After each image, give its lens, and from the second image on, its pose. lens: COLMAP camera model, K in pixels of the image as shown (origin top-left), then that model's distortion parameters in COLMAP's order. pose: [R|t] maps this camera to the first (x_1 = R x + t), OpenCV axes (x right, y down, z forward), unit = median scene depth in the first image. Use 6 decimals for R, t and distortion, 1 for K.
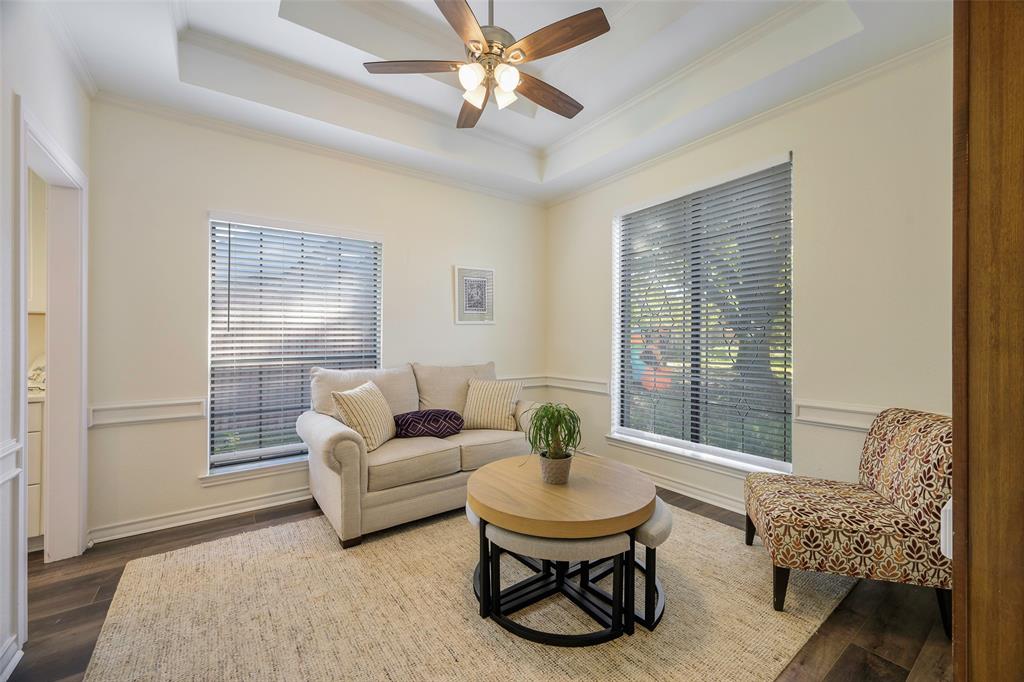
lens RADIAL K [[406.6, 0, 514.2], [0, 406.6, 338.2], [0, 0, 1]] dist [-0.000188, 0.000139]
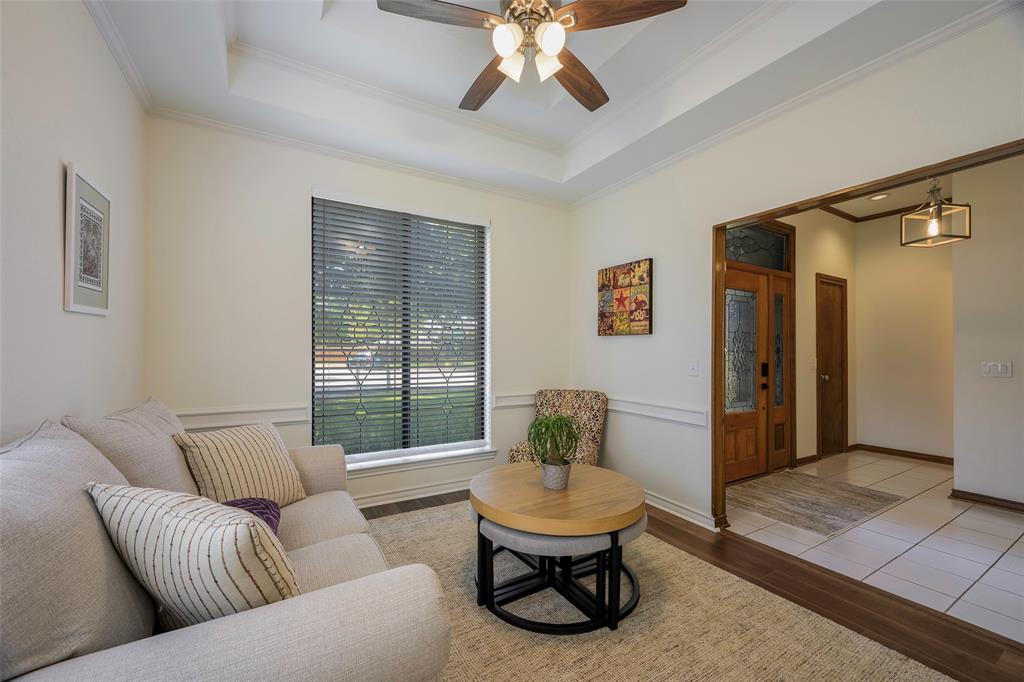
lens RADIAL K [[406.6, 0, 515.4], [0, 406.6, 347.5], [0, 0, 1]] dist [-0.000188, 0.000139]
pose [[0.086904, 0.012018, 0.996144, -0.588215], [-0.003025, 0.999926, -0.011800, 0.004941], [-0.996212, -0.001988, 0.086934, 0.619723]]
